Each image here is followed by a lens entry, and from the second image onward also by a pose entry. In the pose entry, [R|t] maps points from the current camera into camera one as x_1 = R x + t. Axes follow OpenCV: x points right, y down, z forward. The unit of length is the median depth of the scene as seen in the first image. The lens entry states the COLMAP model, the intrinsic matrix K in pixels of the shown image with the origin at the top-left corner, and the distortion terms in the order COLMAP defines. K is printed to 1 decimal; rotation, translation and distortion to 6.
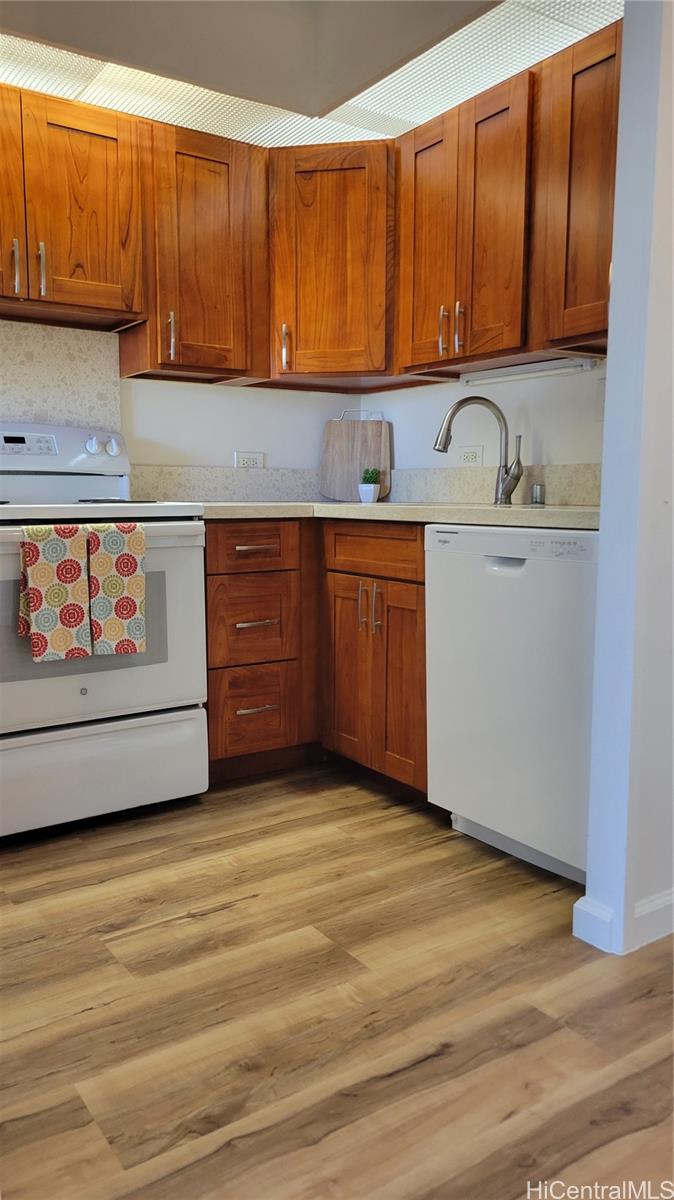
lens RADIAL K [[904.7, 0, 331.8], [0, 904.7, 586.6], [0, 0, 1]] dist [0.043031, -0.009555]
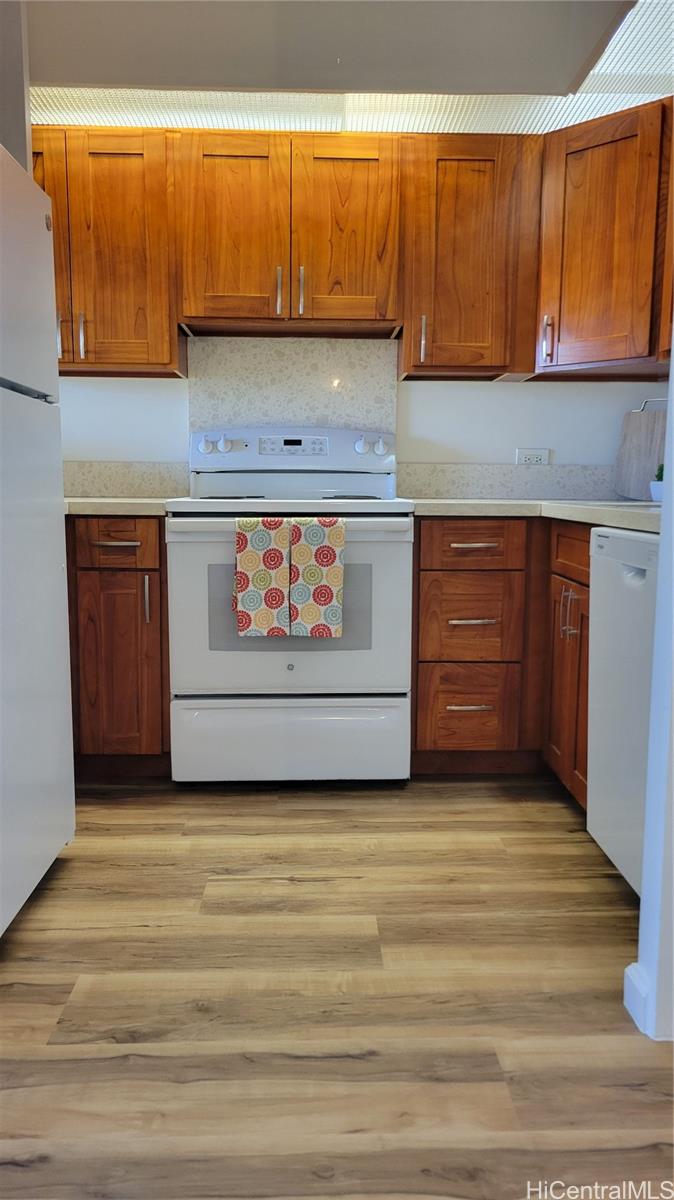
lens RADIAL K [[904.7, 0, 331.8], [0, 904.7, 586.6], [0, 0, 1]] dist [0.043031, -0.009555]
pose [[0.843844, 0.066536, -0.532447, 0.356233], [-0.063476, 0.997693, 0.024074, -0.013617], [0.532820, 0.013483, 0.846121, 0.081927]]
